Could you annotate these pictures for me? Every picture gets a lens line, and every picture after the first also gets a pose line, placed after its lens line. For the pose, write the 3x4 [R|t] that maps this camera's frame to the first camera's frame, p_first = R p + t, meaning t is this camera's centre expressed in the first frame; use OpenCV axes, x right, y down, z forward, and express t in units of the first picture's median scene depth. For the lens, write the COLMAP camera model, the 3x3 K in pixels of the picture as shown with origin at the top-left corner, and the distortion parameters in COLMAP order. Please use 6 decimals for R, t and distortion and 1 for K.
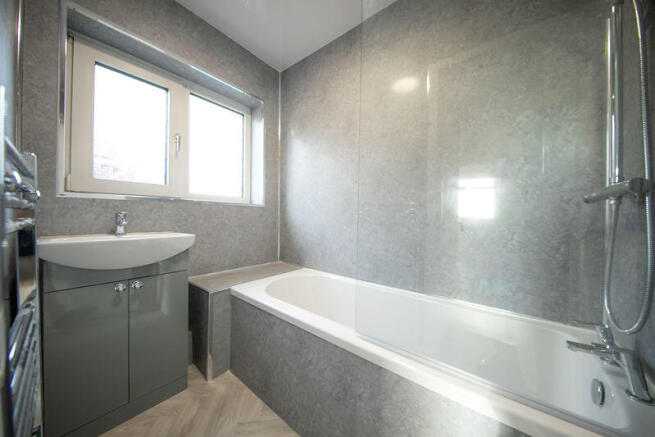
lens RADIAL K [[212.1, 0, 327.9], [0, 212.1, 219.6], [0, 0, 1]] dist [-0.000230, -0.000066]
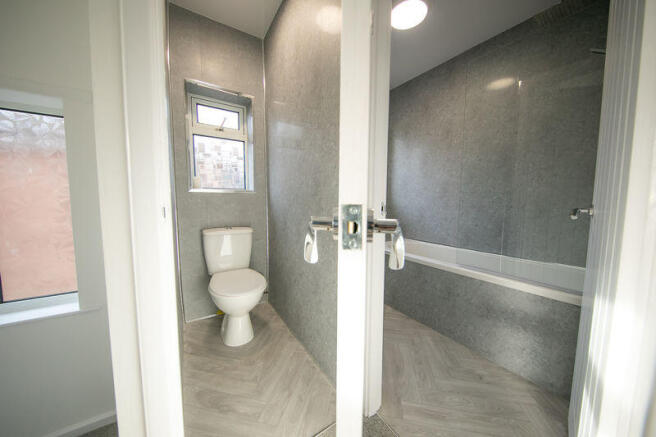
lens RADIAL K [[212.5, 0, 328.4], [0, 212.5, 219.6], [0, 0, 1]] dist [-0.000230, -0.000066]
pose [[0.944907, 0.014587, -0.327013, -0.160448], [0.009024, 0.997466, 0.070567, -0.000338], [0.327214, -0.069630, 0.942381, -0.541422]]
